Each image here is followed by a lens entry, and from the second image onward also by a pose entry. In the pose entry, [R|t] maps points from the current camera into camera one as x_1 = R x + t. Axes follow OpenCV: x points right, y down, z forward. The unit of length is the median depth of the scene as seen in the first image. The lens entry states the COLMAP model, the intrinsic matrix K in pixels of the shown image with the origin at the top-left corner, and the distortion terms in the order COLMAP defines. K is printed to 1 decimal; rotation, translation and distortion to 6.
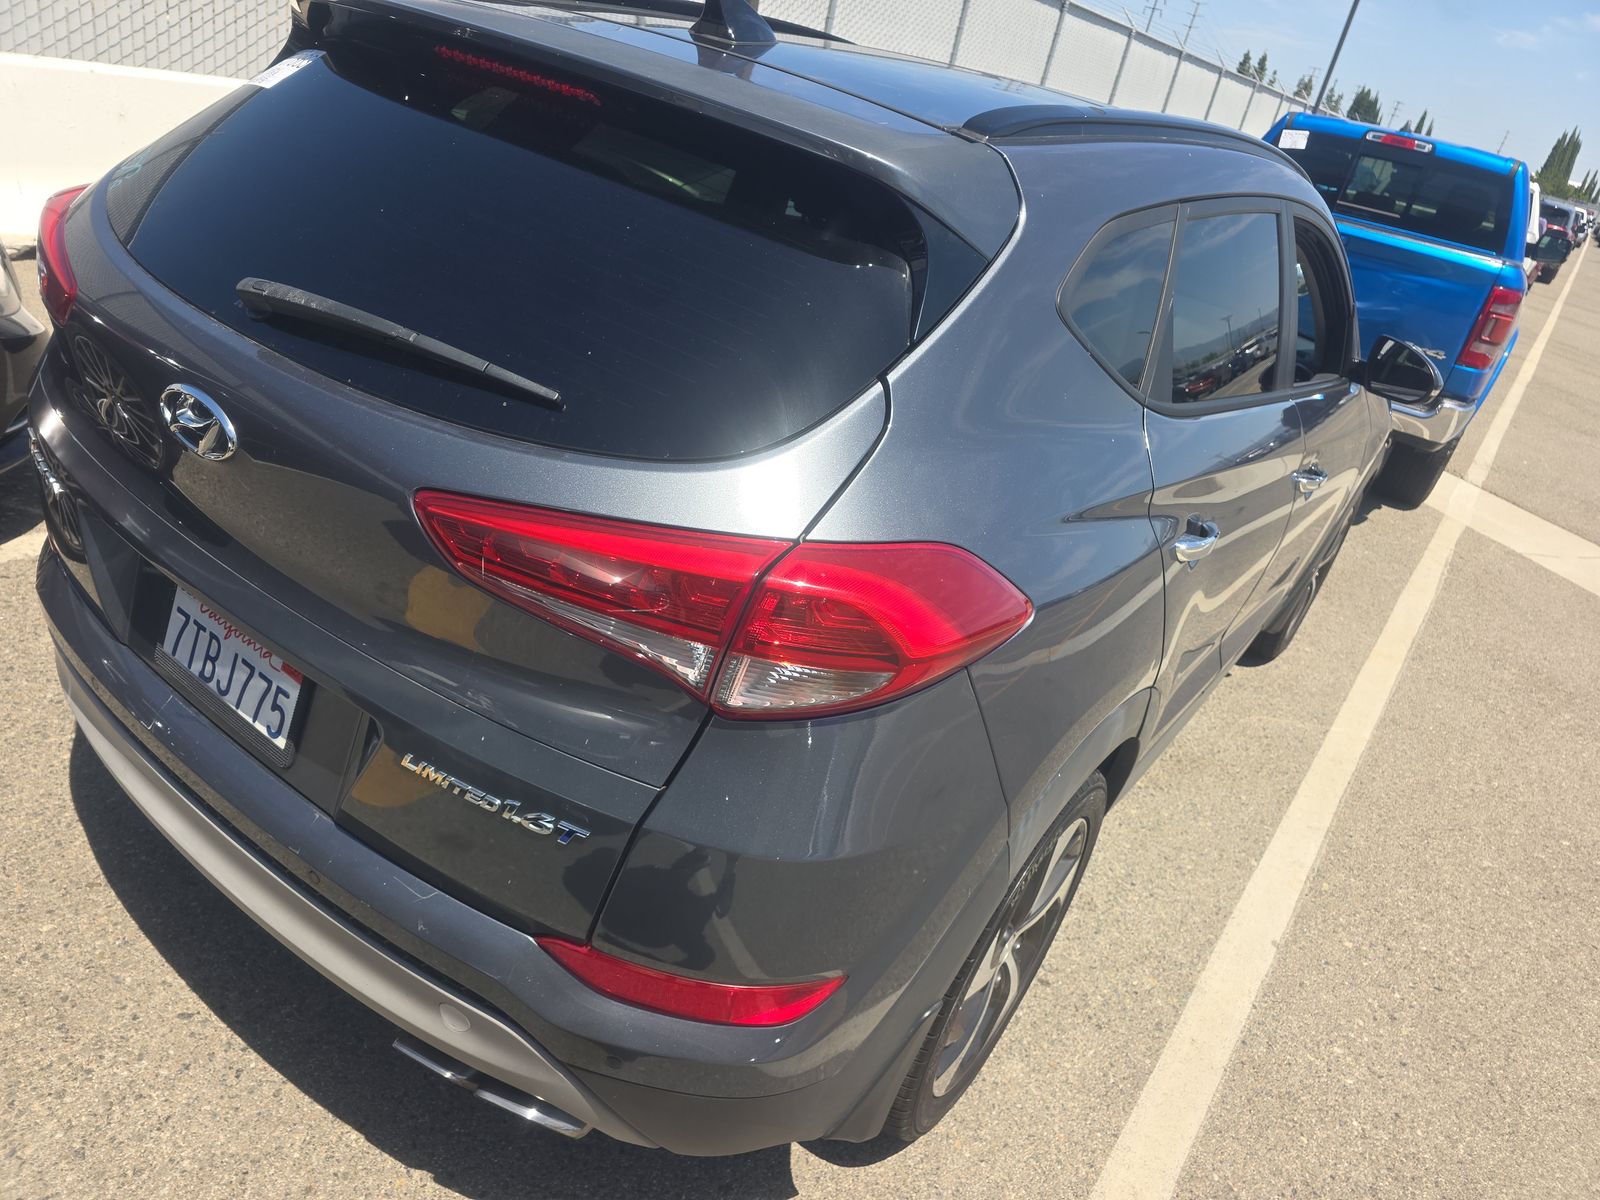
lens RADIAL K [[1080.6, 0, 800.0], [0, 1080.6, 600.0], [0, 0, 1]] dist [0.056286, -0.051193]
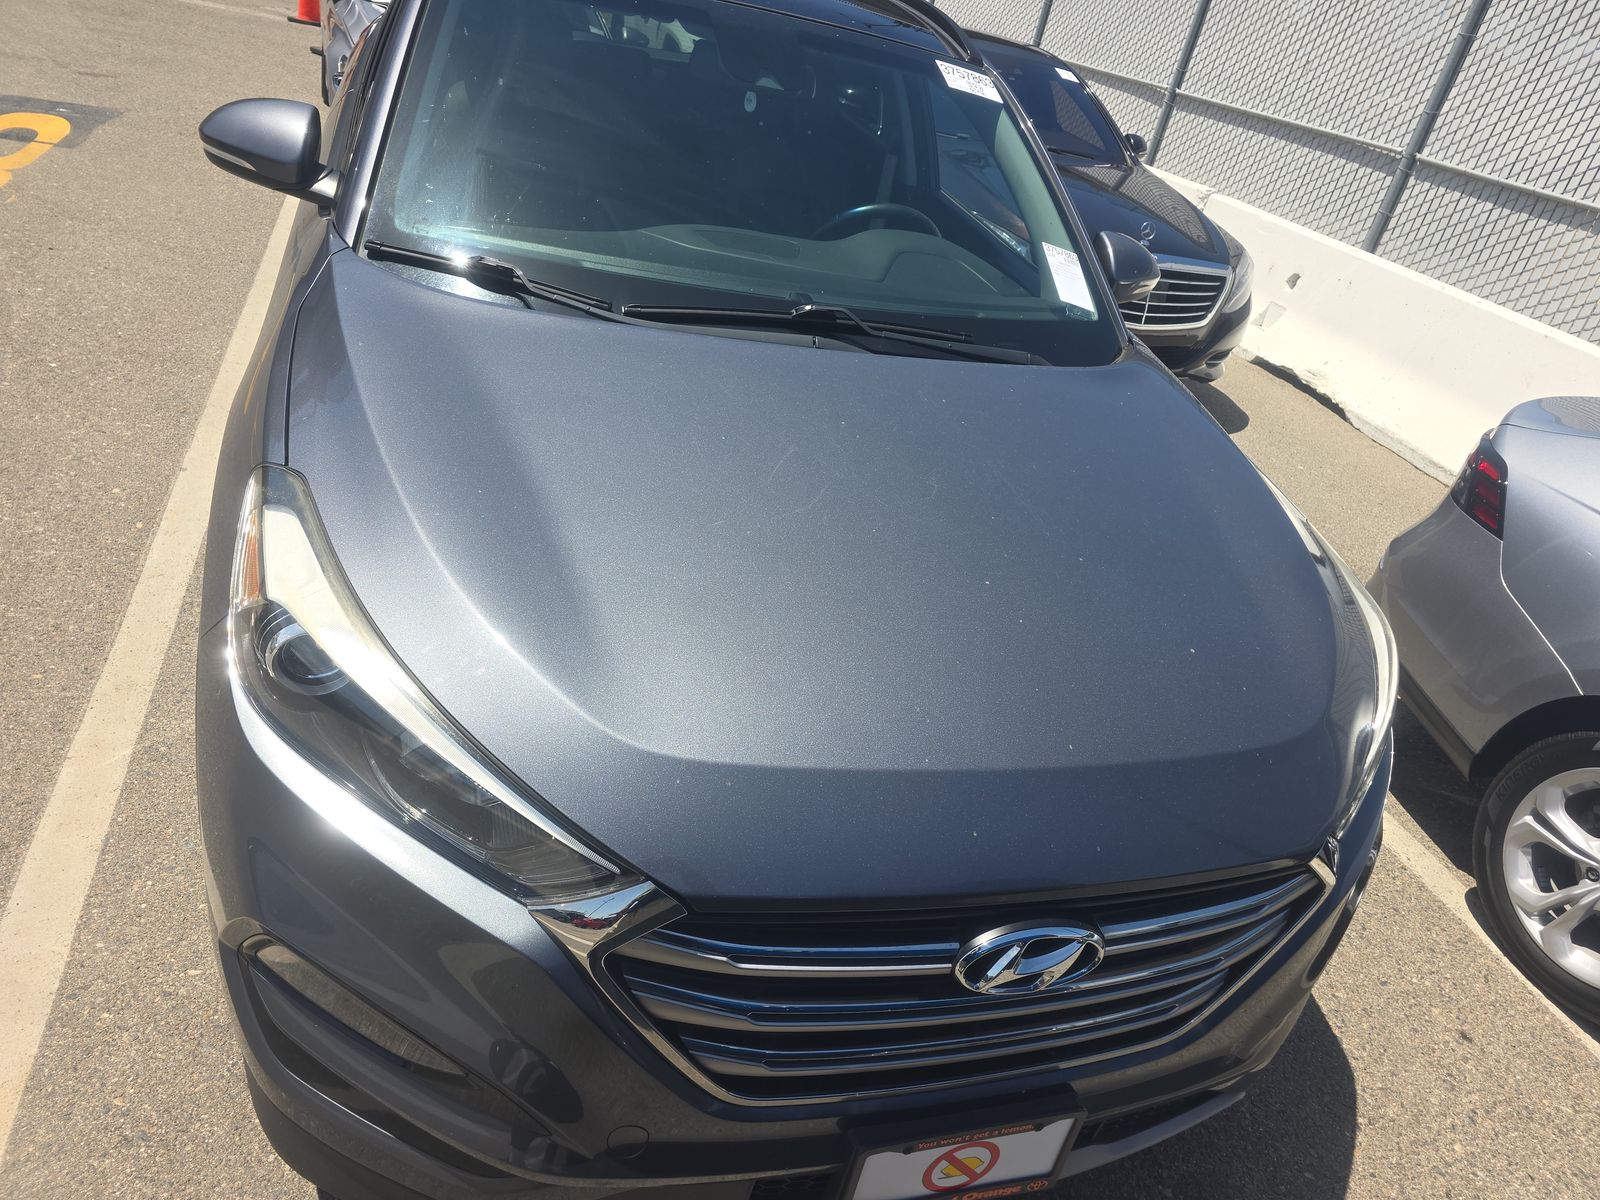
lens RADIAL K [[1080.6, 0, 800.0], [0, 1080.6, 600.0], [0, 0, 1]] dist [0.056286, -0.051193]
pose [[-0.549620, 0.109618, -0.828192, 1.041378], [-0.638990, 0.583445, 0.501282, -0.645449], [0.538154, 0.804721, -0.250628, 1.713873]]
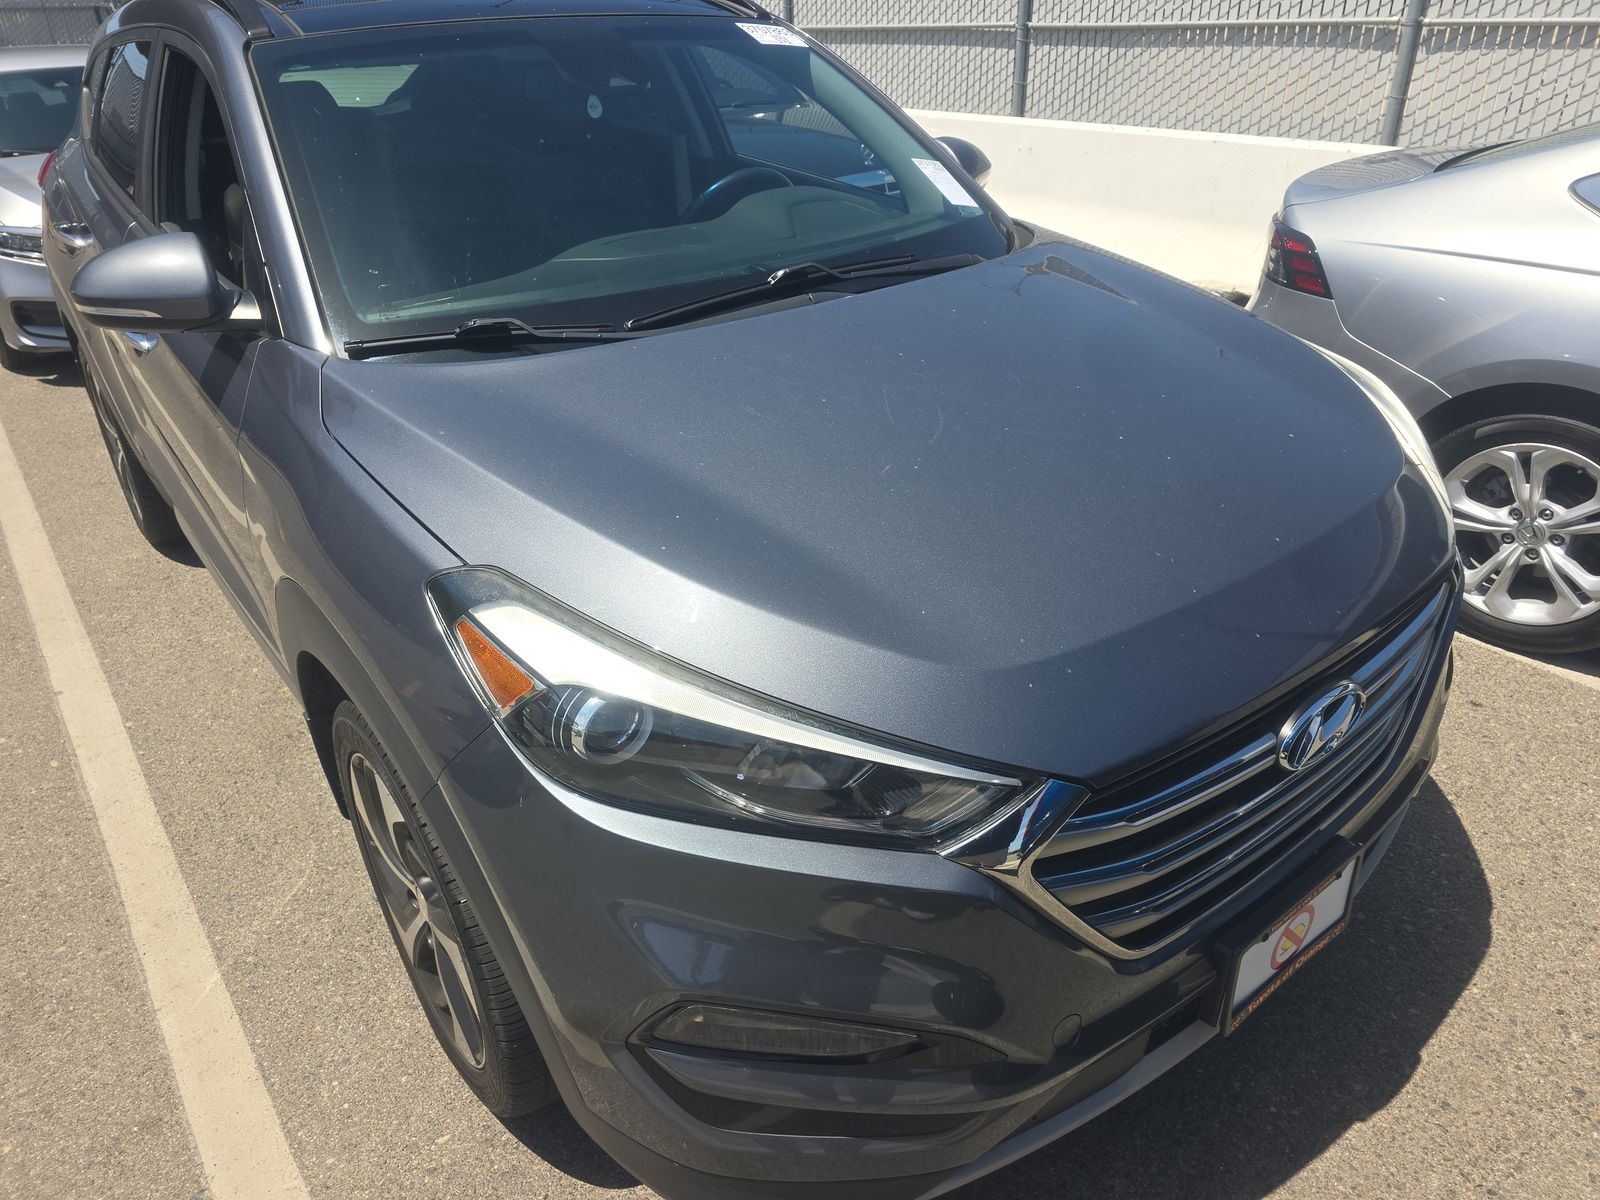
lens RADIAL K [[1080.6, 0, 800.0], [0, 1080.6, 600.0], [0, 0, 1]] dist [0.056286, -0.051193]
pose [[-0.289652, 0.276205, -0.916413, 1.146907], [-0.473046, 0.791035, 0.387932, -0.523760], [0.832063, 0.545871, -0.098468, 1.591448]]
